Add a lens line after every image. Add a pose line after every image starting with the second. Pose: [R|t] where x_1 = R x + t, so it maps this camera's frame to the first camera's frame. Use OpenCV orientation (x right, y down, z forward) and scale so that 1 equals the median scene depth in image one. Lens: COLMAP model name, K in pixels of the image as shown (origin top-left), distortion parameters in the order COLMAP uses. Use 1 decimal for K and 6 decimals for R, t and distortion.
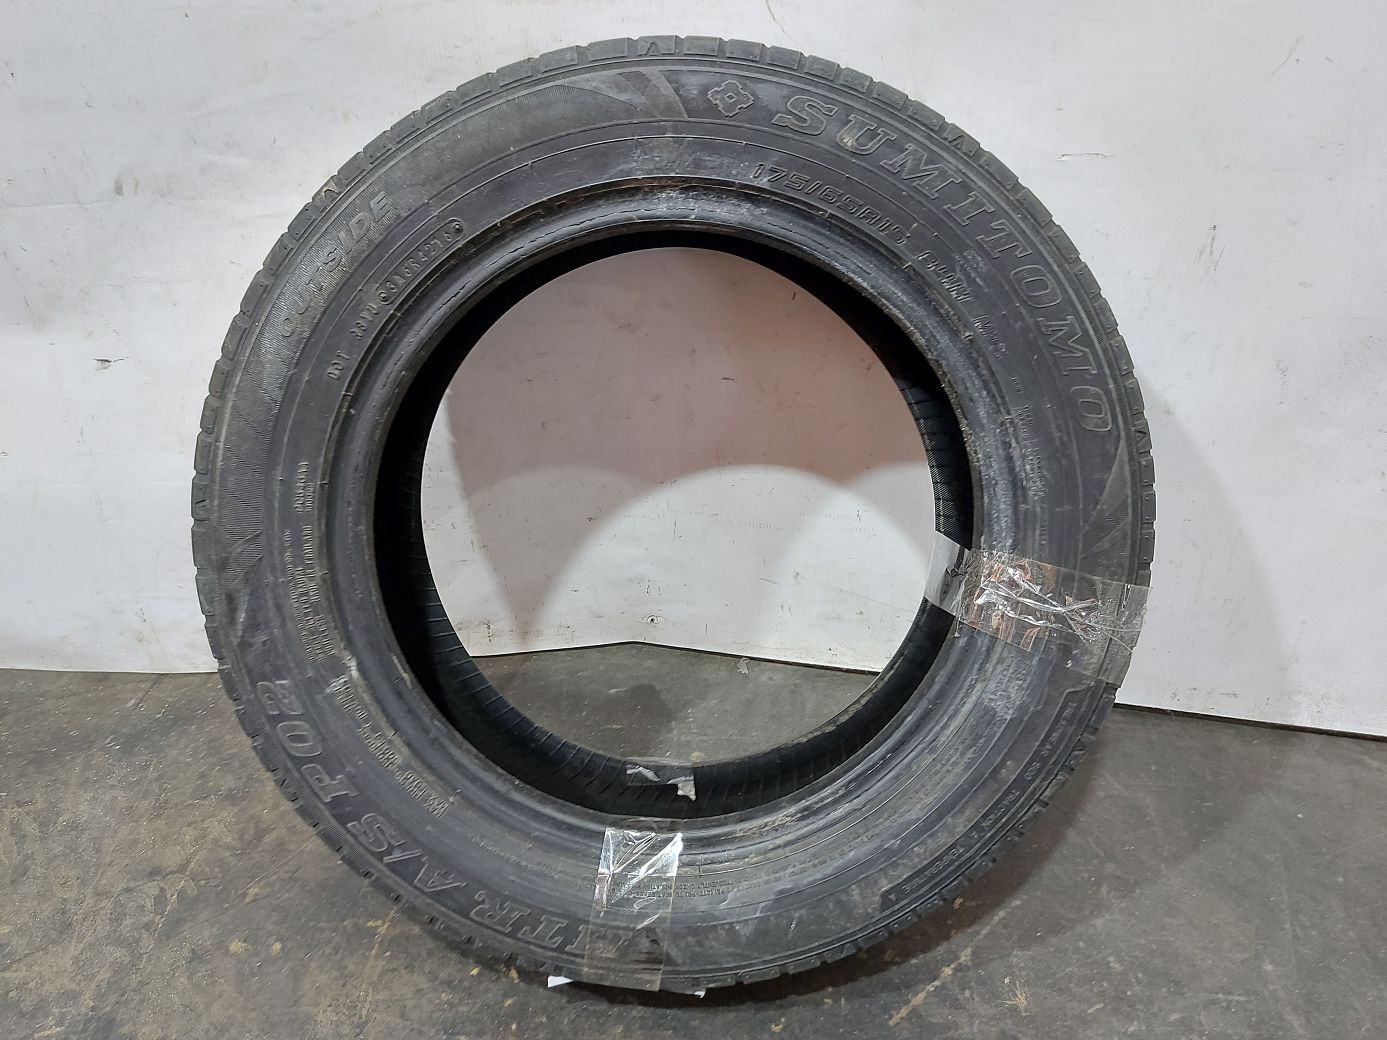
lens RADIAL K [[937.8, 0, 692.9], [0, 937.8, 522.8], [0, 0, 1]] dist [0.000306, -0.001199]
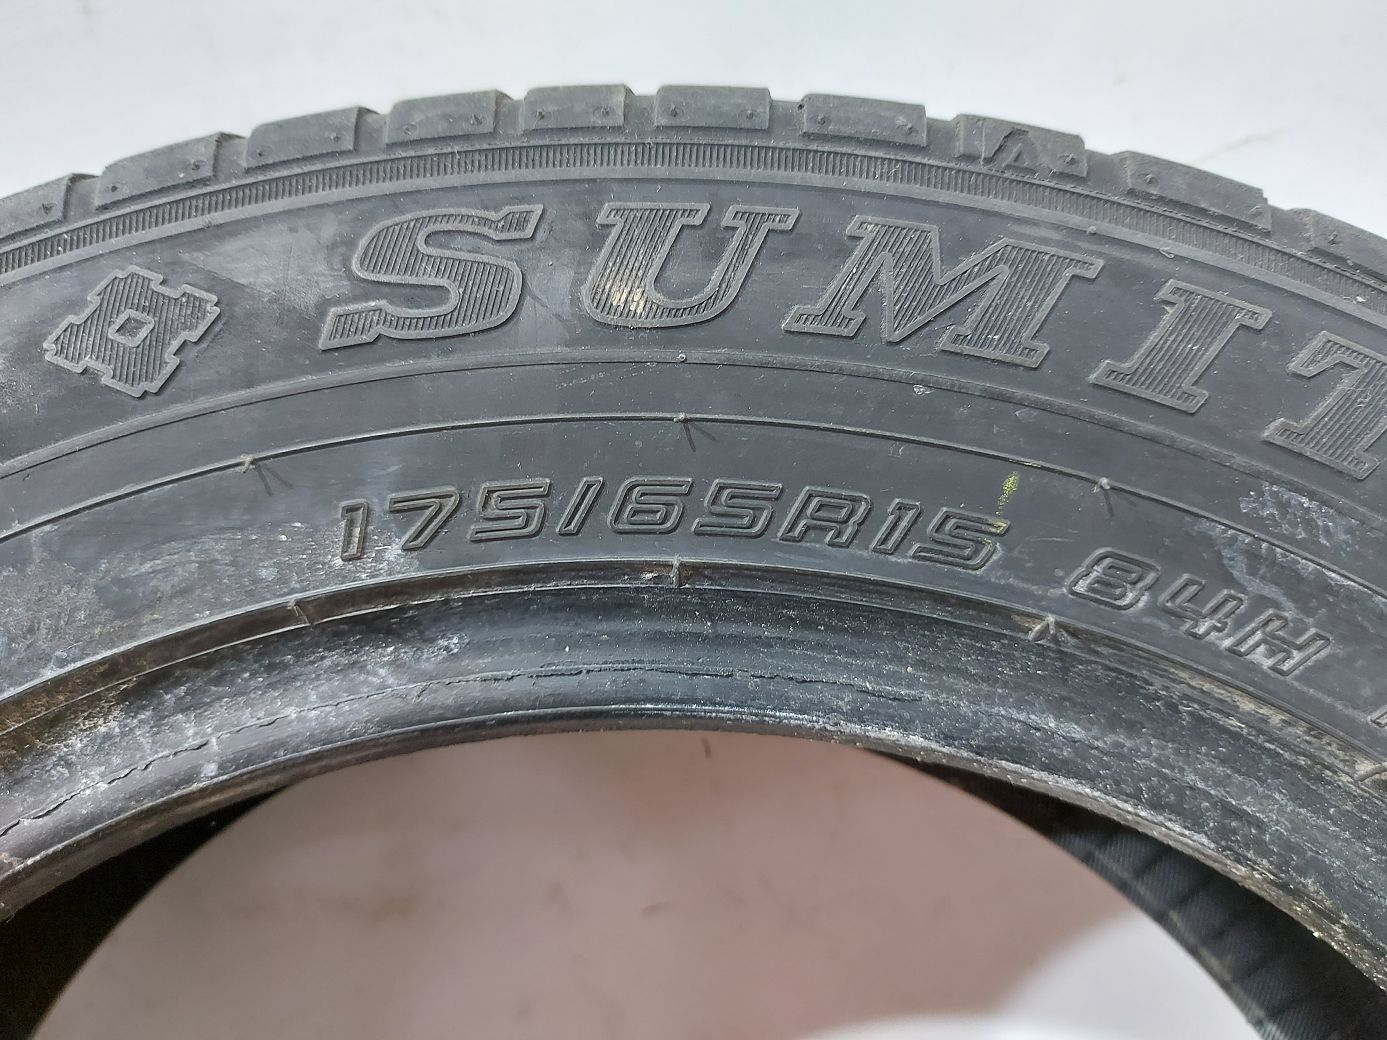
lens RADIAL K [[1085.1, 0, 690.8], [0, 1085.1, 515.8], [0, 0, 1]] dist [-0.030064, -0.004516]
pose [[0.920457, -0.384336, 0.071020, 0.134393], [0.388499, 0.879837, -0.273779, -0.263485], [0.042737, 0.279594, 0.959167, 0.721656]]
